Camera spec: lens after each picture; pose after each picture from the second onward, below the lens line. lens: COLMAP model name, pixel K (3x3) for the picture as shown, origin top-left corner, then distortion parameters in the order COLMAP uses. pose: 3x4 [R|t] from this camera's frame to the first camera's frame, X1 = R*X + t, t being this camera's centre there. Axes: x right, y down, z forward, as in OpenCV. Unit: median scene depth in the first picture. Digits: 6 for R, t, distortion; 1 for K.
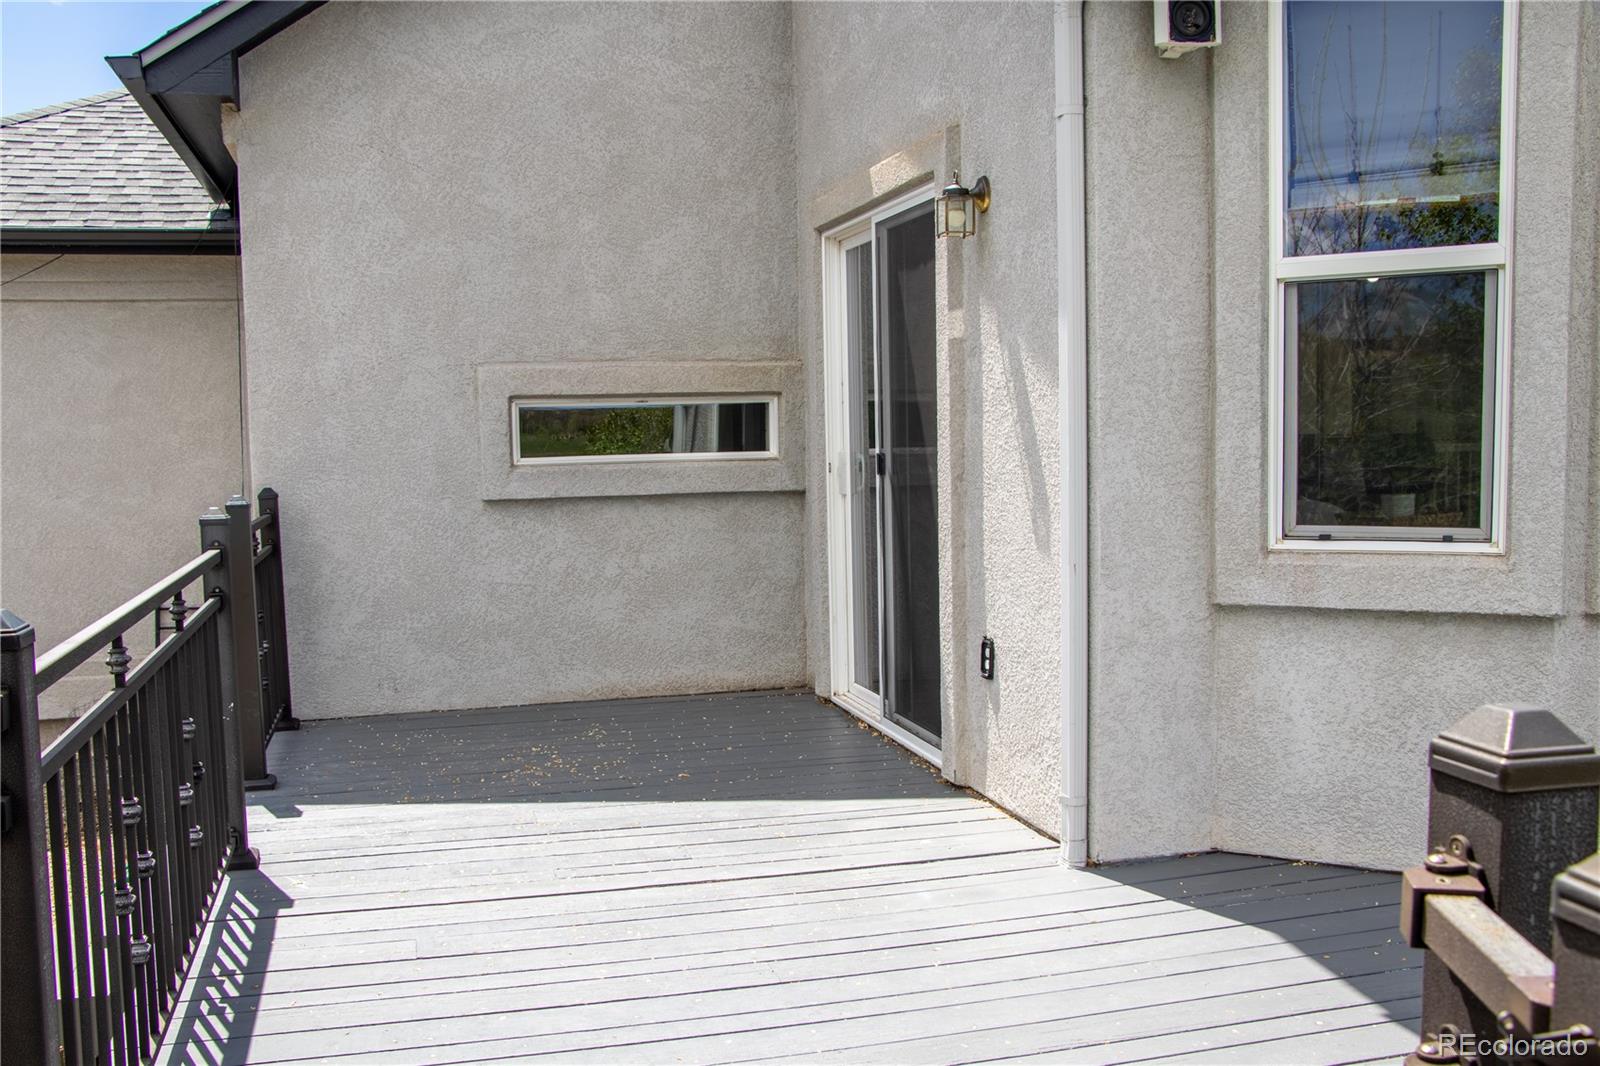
lens RADIAL K [[1496.4, 0, 797.3], [0, 1496.4, 564.1], [0, 0, 1]] dist [-0.149488, 0.214299]
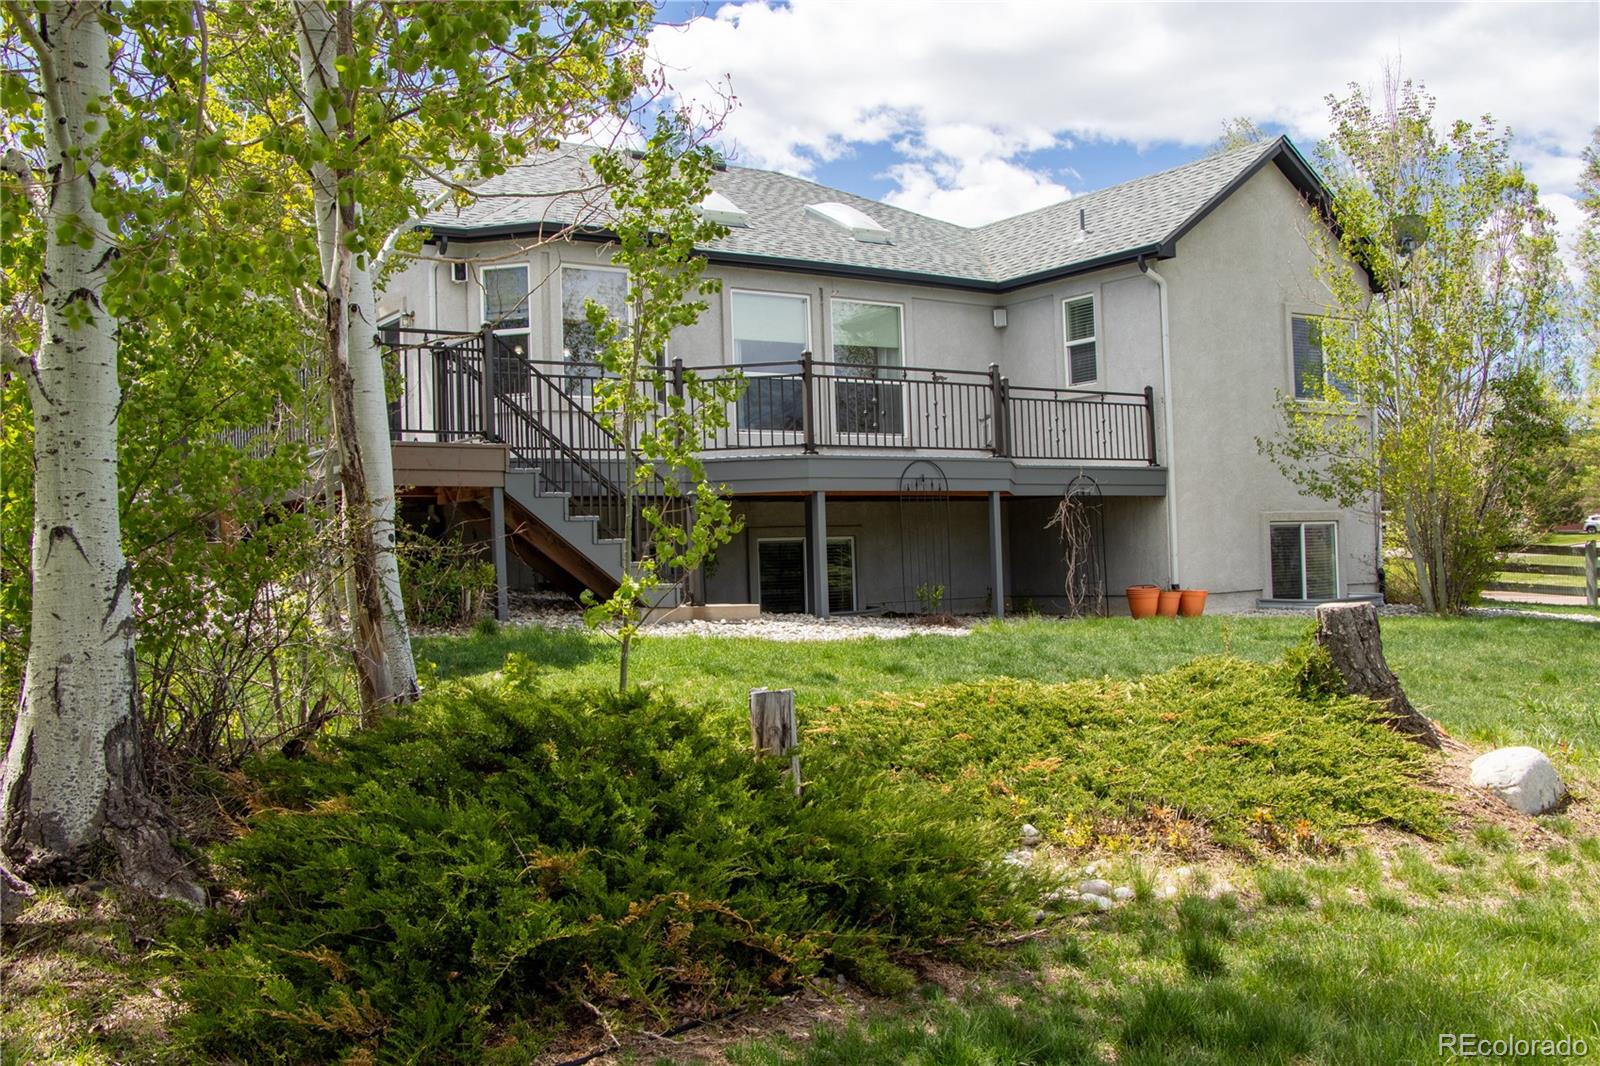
lens RADIAL K [[1509.9, 0, 803.1], [0, 1509.9, 553.2], [0, 0, 1]] dist [-0.150010, 0.233537]
pose [[0.936127, -0.009391, 0.351537, -0.060632], [0.047025, 0.994008, -0.098672, 0.164984], [-0.348504, 0.108901, 0.930959, -0.600651]]
